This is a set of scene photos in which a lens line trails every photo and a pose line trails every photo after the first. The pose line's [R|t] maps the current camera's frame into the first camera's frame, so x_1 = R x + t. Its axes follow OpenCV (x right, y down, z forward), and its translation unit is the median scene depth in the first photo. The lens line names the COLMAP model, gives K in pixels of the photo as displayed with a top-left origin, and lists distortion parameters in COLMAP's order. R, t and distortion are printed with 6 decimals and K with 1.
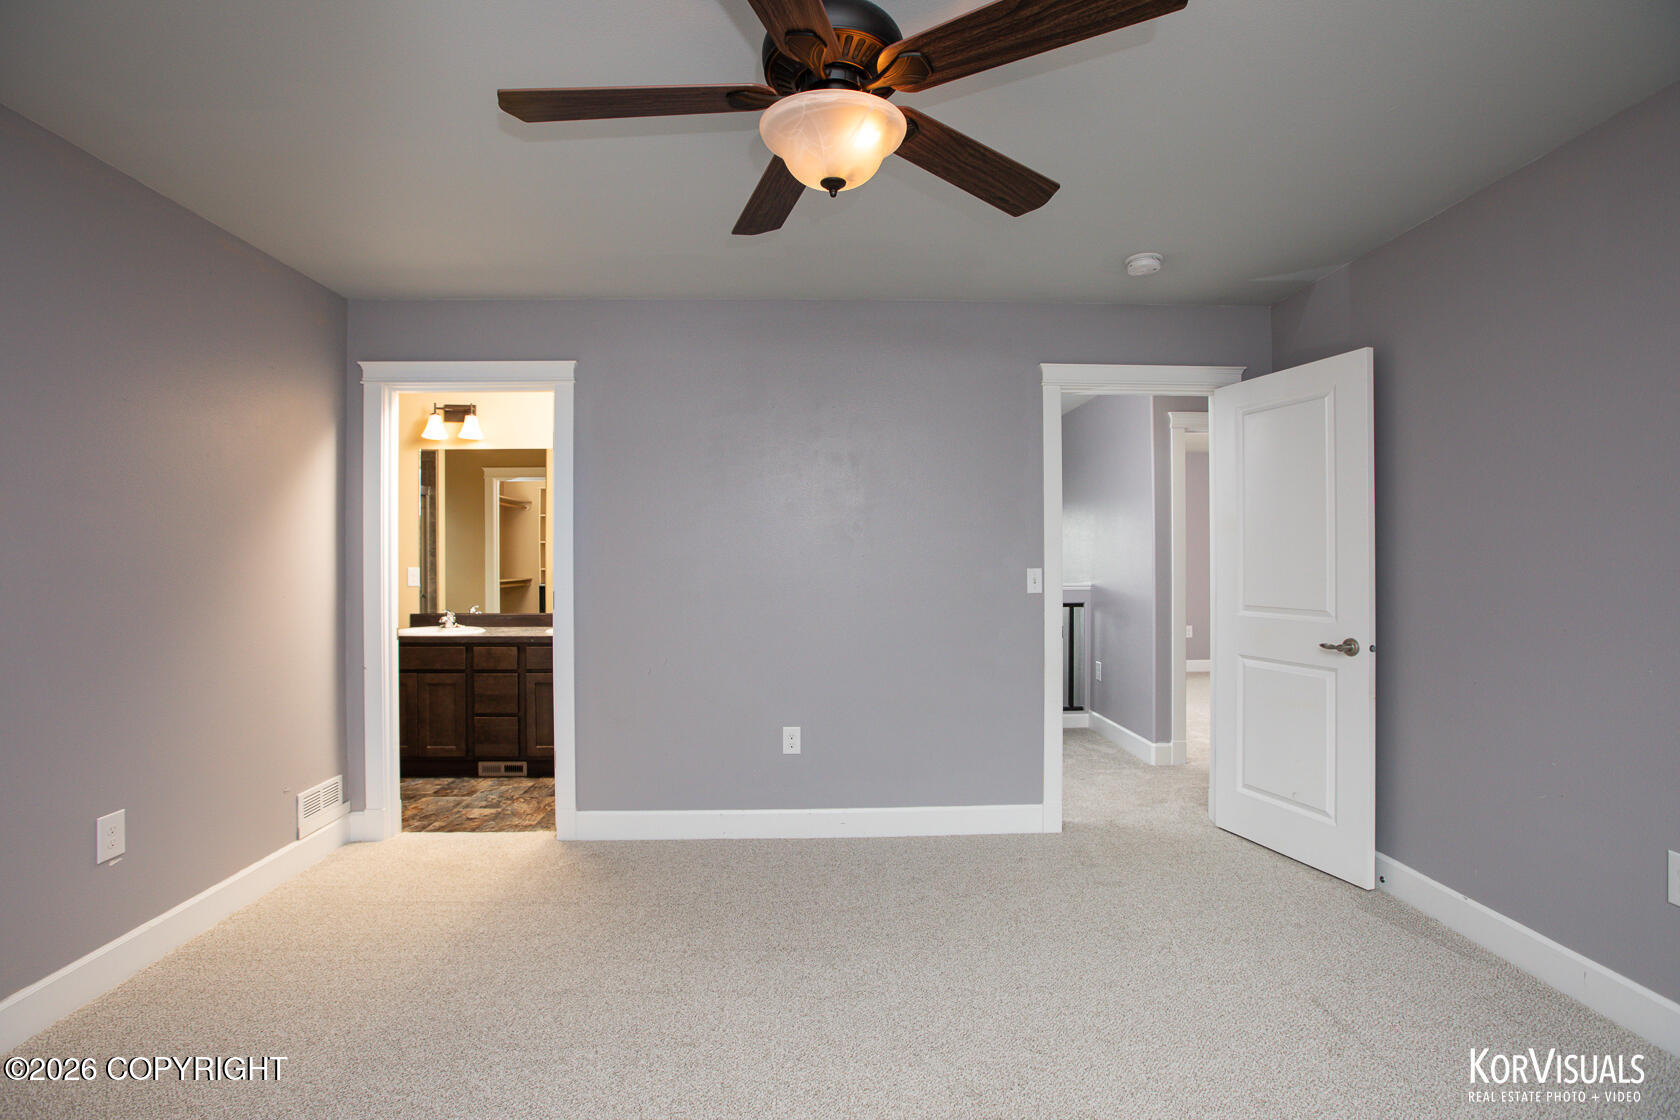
lens RADIAL K [[767.8, 0, 838.7], [0, 767.8, 568.0], [0, 0, 1]] dist [-0.041195, 0.011309]
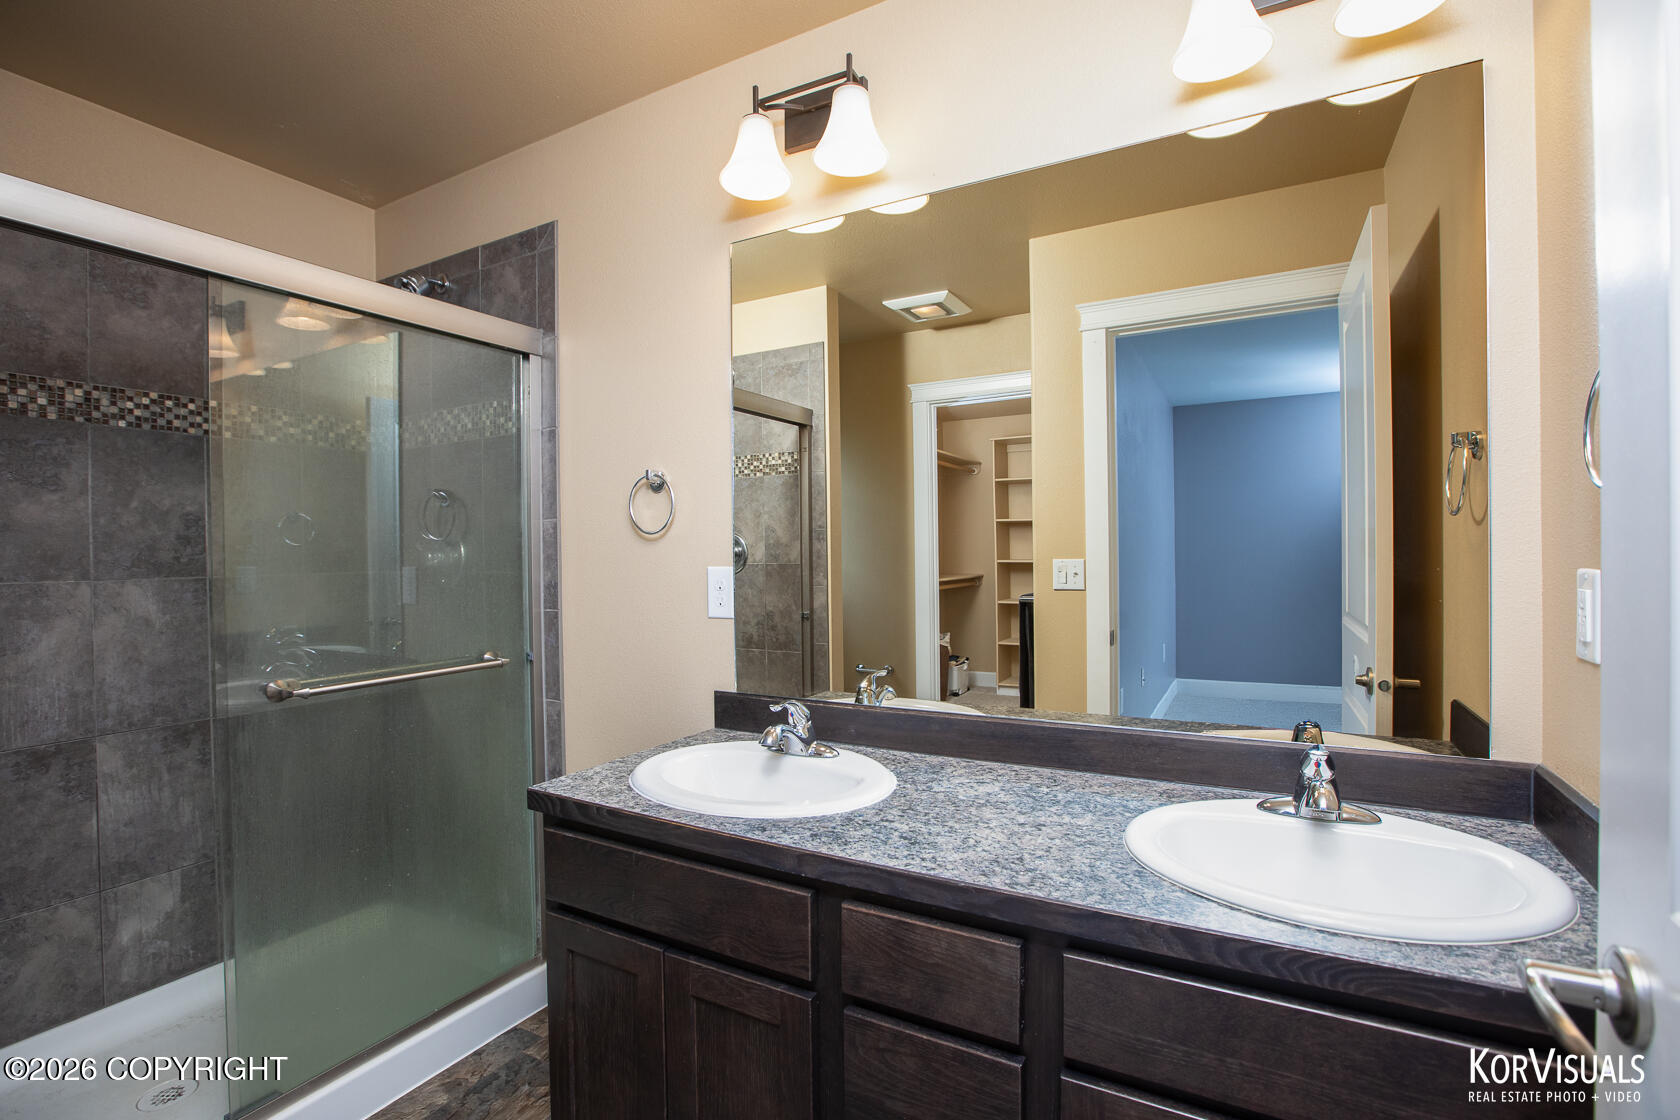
lens RADIAL K [[767.8, 0, 839.7], [0, 767.8, 565.8], [0, 0, 1]] dist [-0.041195, 0.011309]
pose [[0.853926, -0.004536, -0.520374, -0.353224], [0.010412, 0.999911, 0.008371, -0.003776], [0.520290, -0.012566, 0.853897, 0.792592]]
